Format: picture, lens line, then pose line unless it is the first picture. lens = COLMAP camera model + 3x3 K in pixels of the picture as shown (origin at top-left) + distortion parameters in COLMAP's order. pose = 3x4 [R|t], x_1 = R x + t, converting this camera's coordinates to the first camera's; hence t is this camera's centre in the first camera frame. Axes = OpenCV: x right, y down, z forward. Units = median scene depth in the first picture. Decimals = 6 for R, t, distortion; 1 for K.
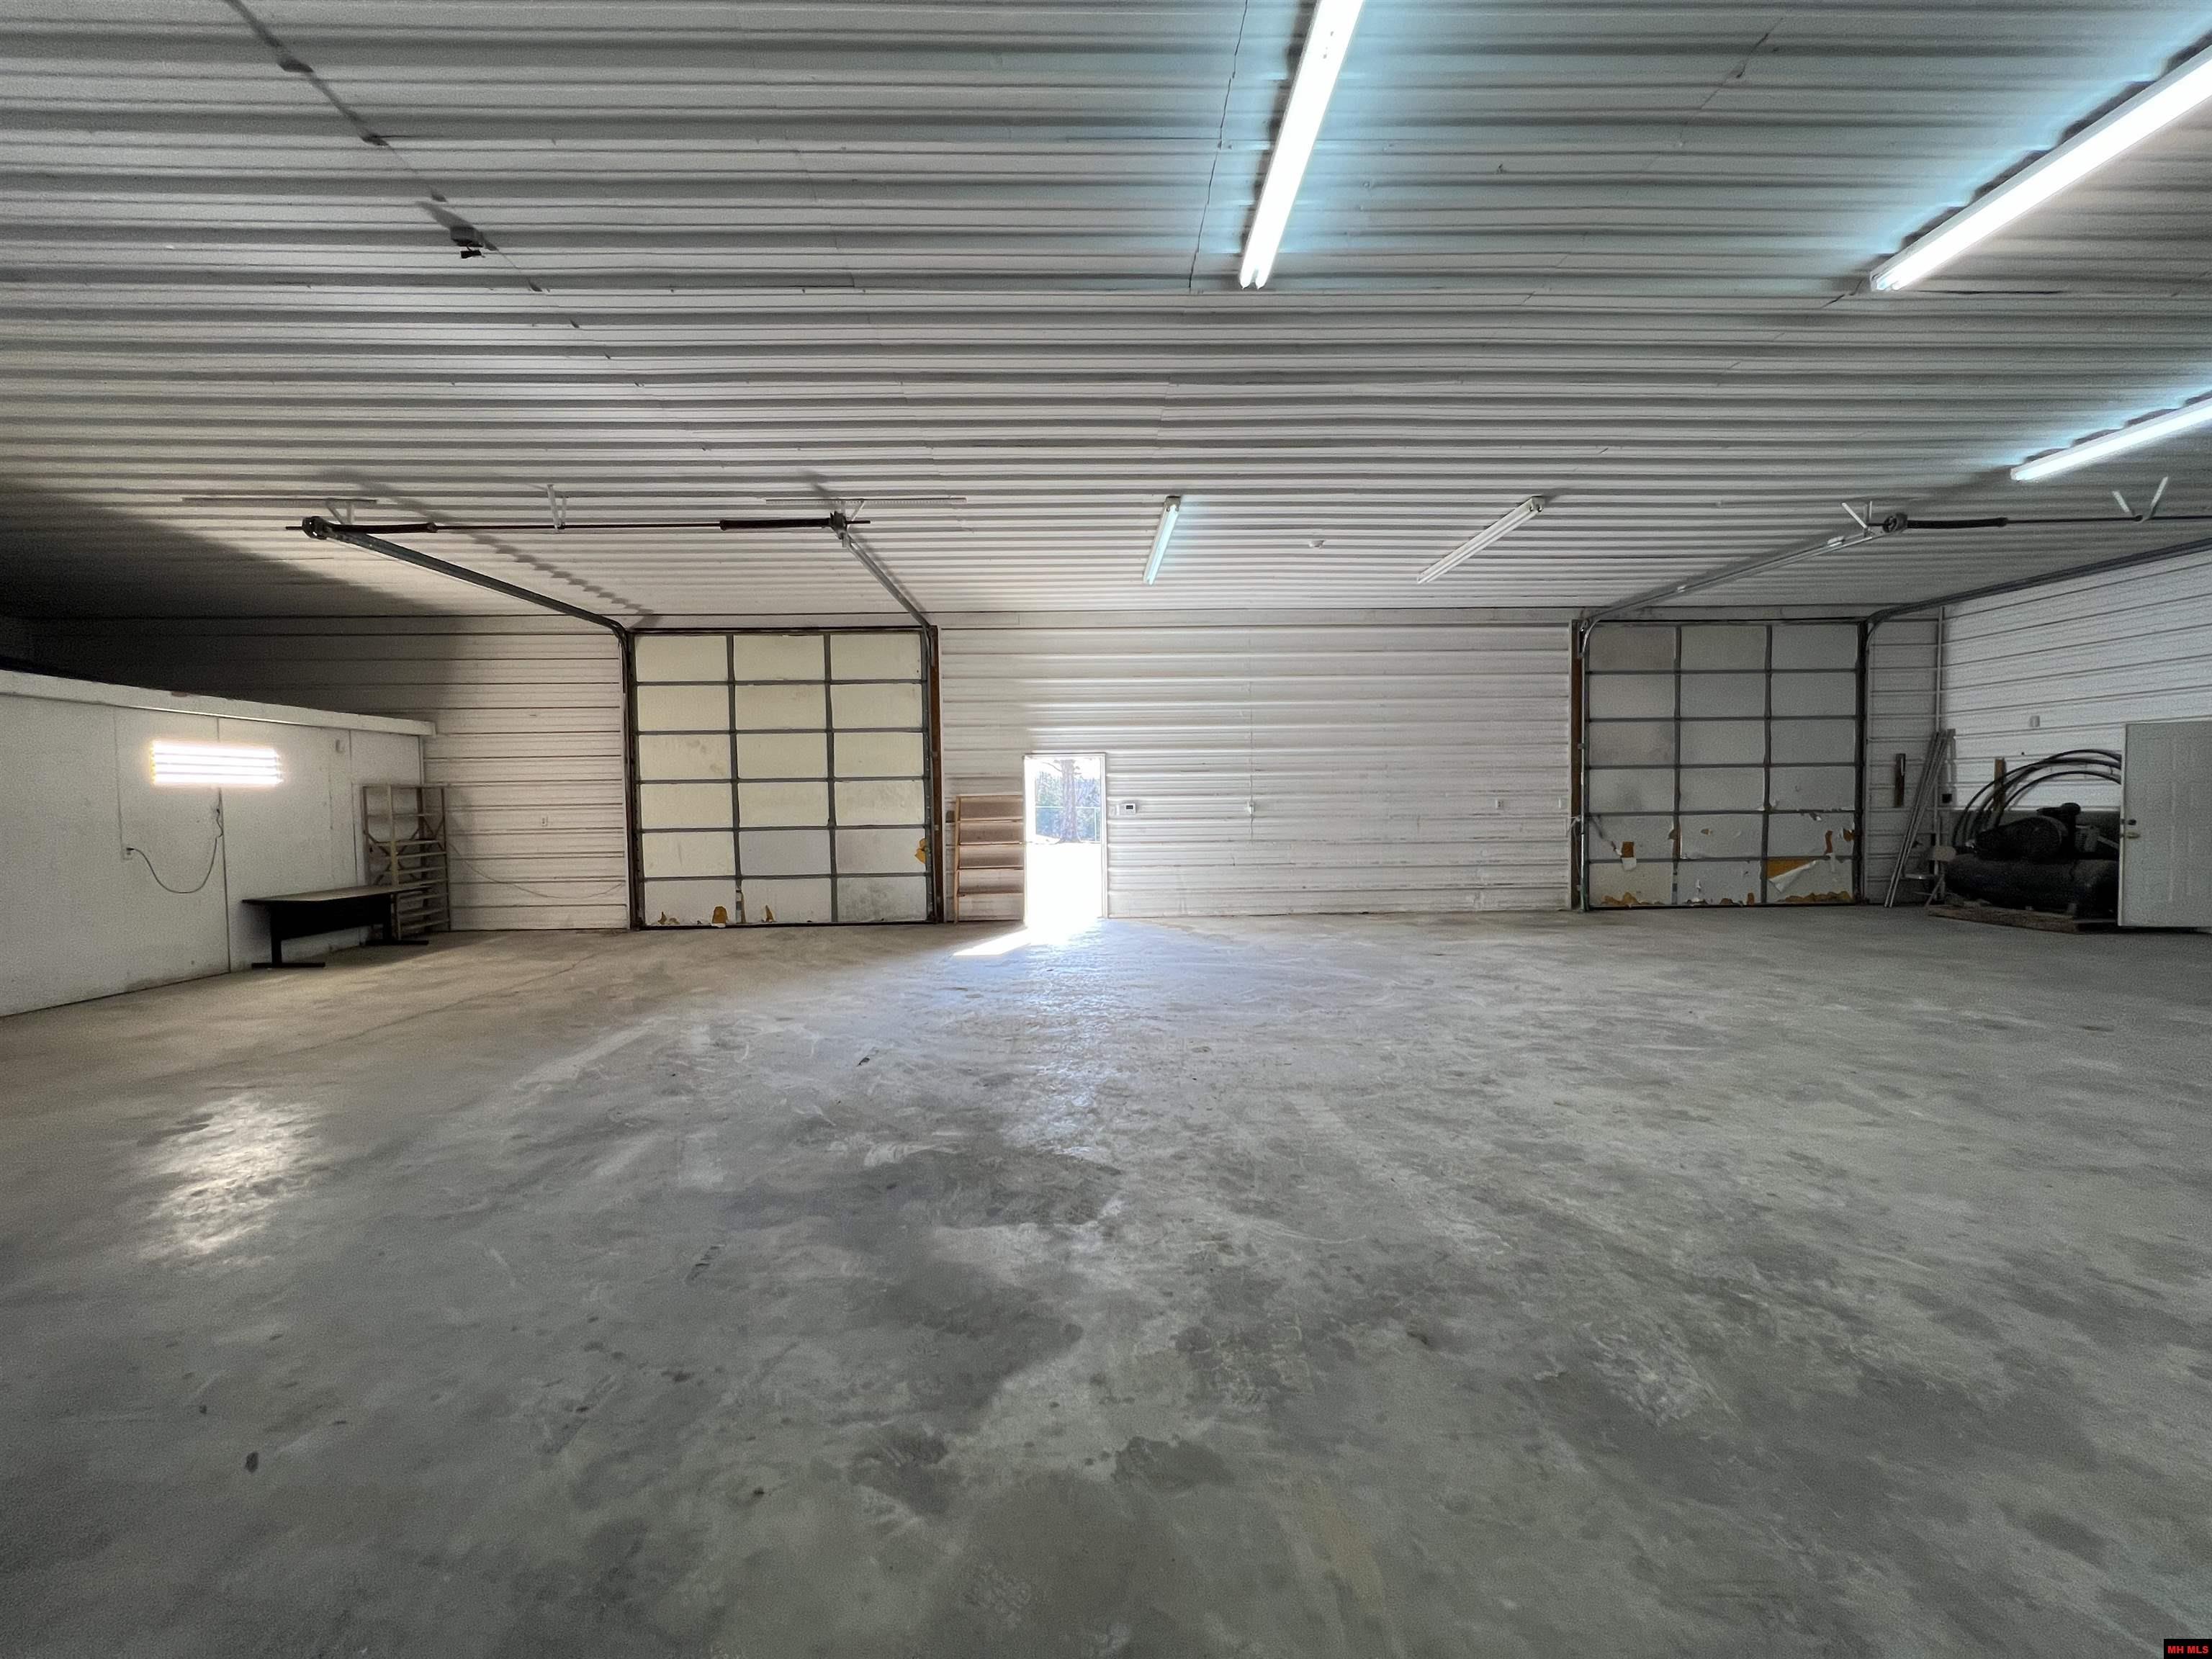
lens RADIAL K [[887.5, 0, 1101.8], [0, 887.5, 824.4], [0, 0, 1]] dist [0.002802, 0.000594]
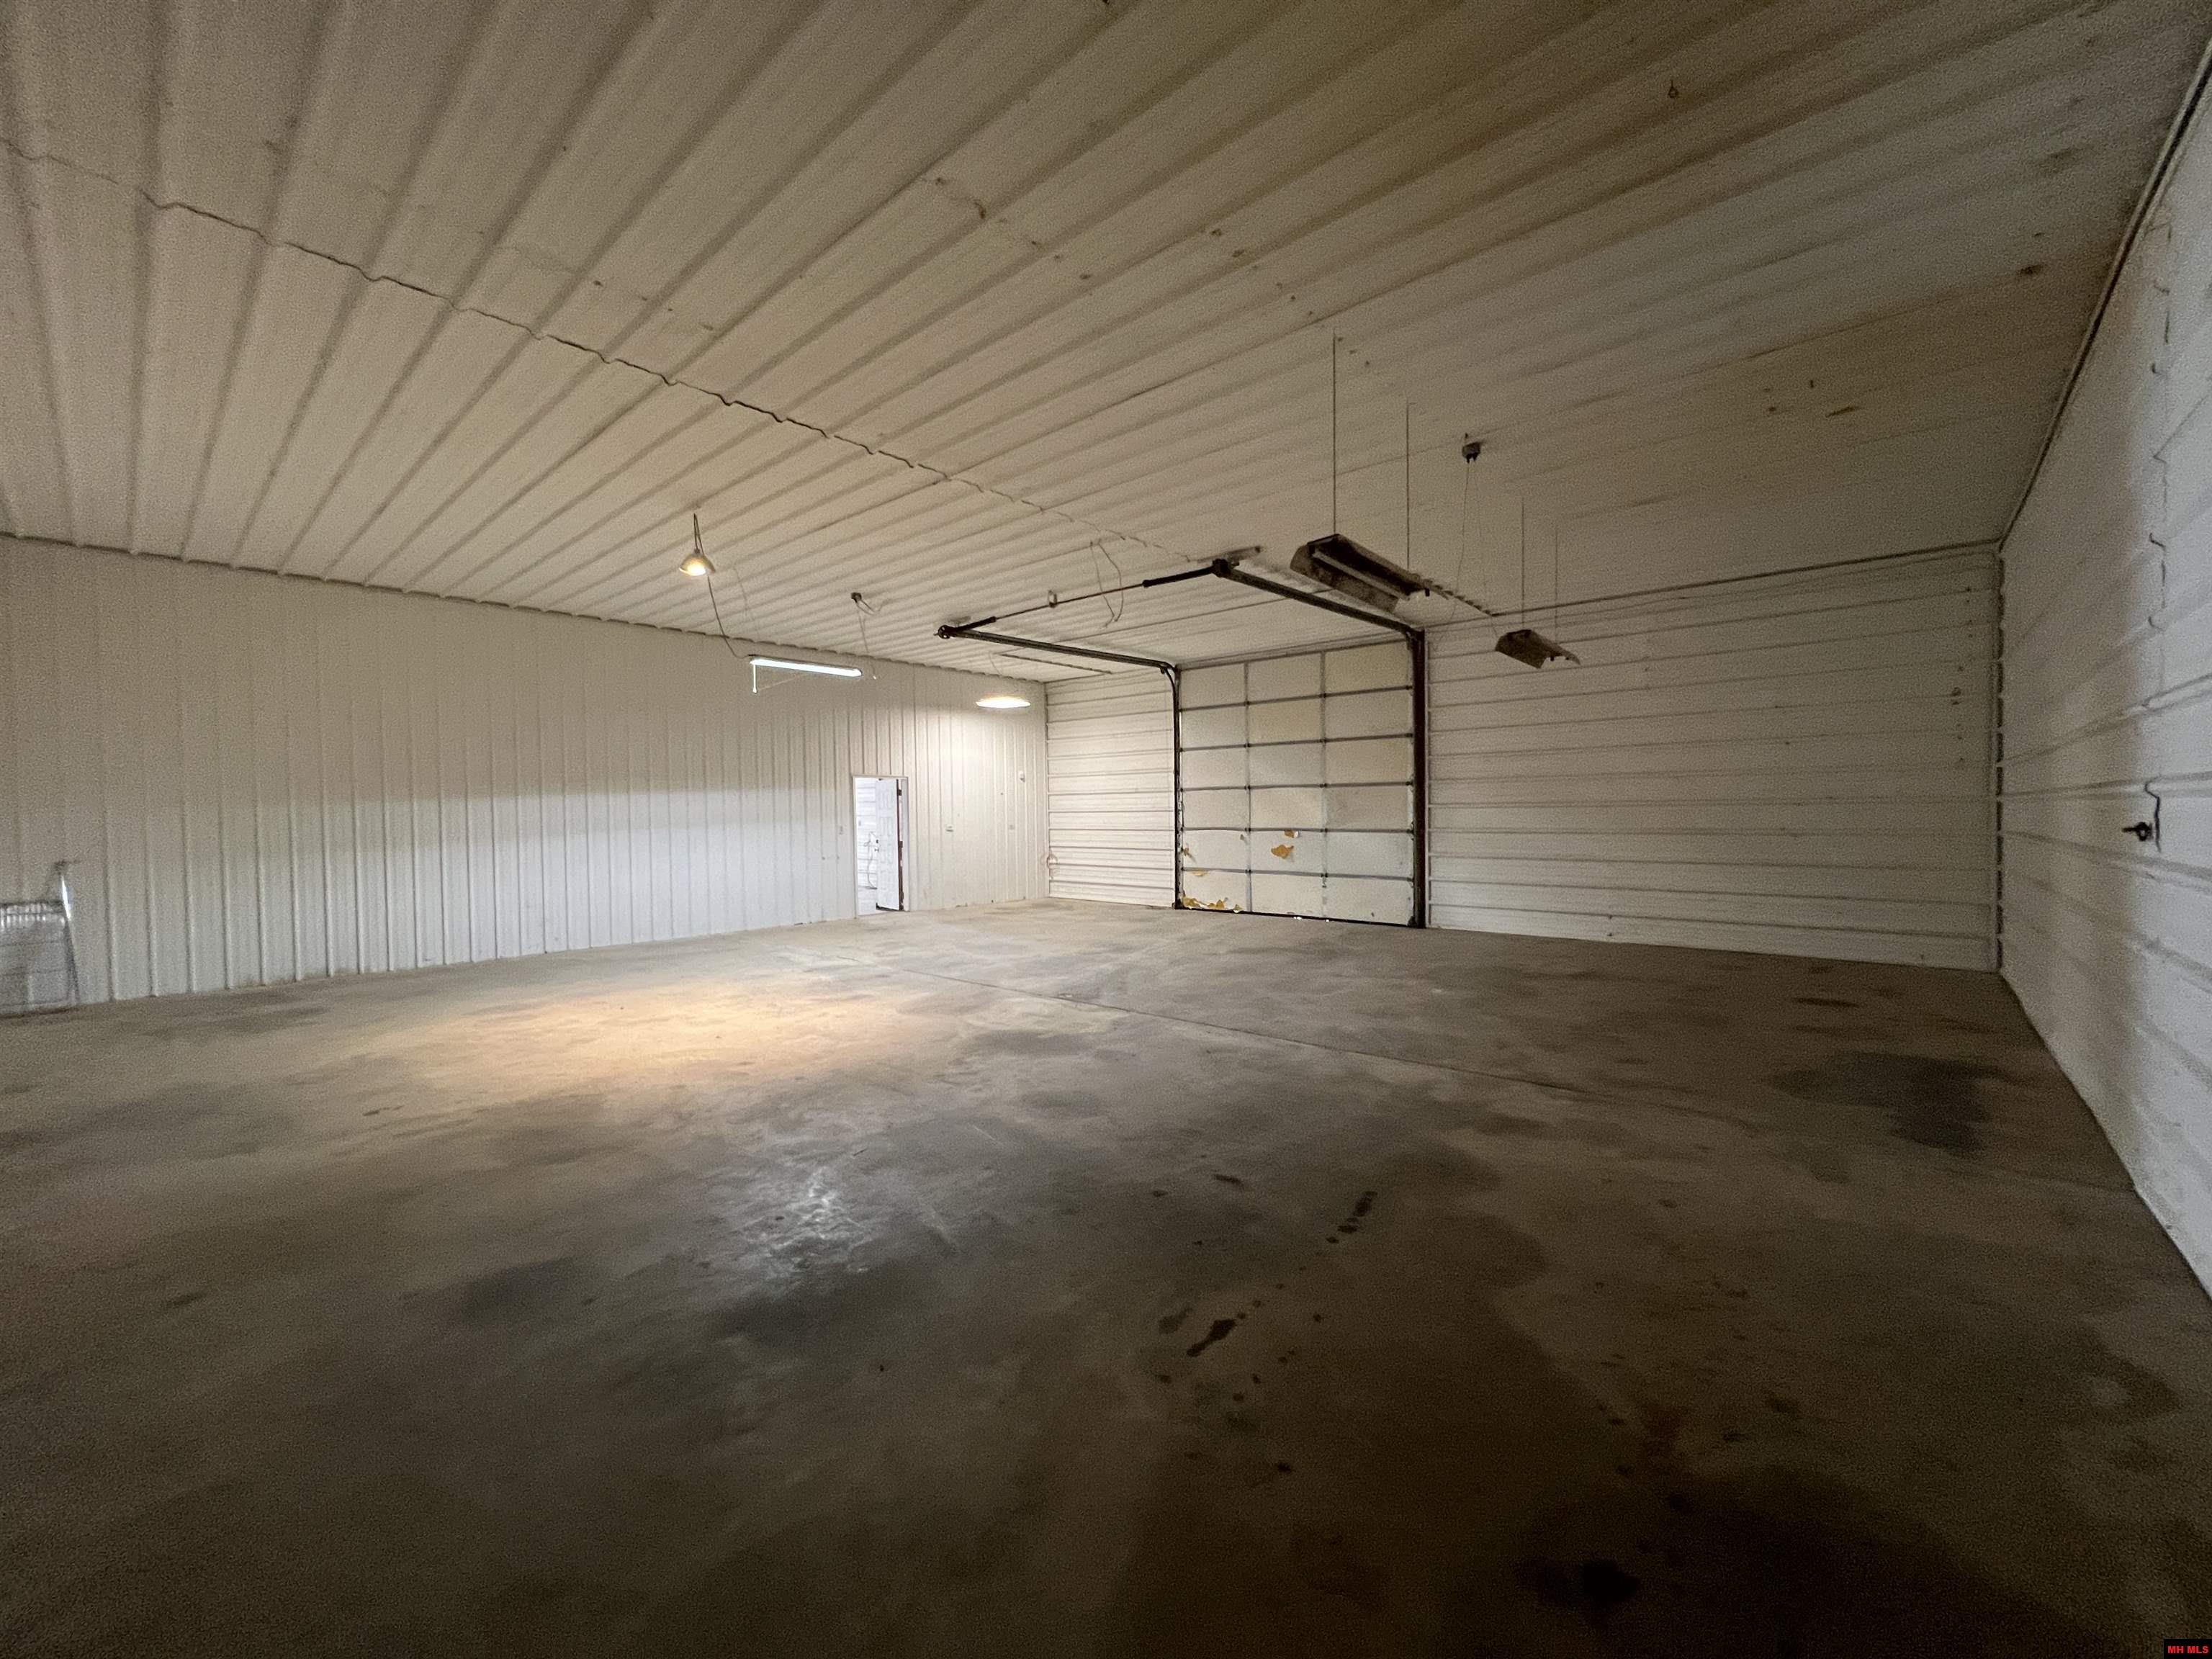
lens RADIAL K [[887.5, 0, 1091.4], [0, 887.5, 829.0], [0, 0, 1]] dist [0.002802, 0.000594]
pose [[0.734996, 0.024578, -0.677625, 1.277960], [-0.022918, 0.999672, 0.011401, -0.021947], [0.677684, 0.007150, 0.735319, 0.053930]]
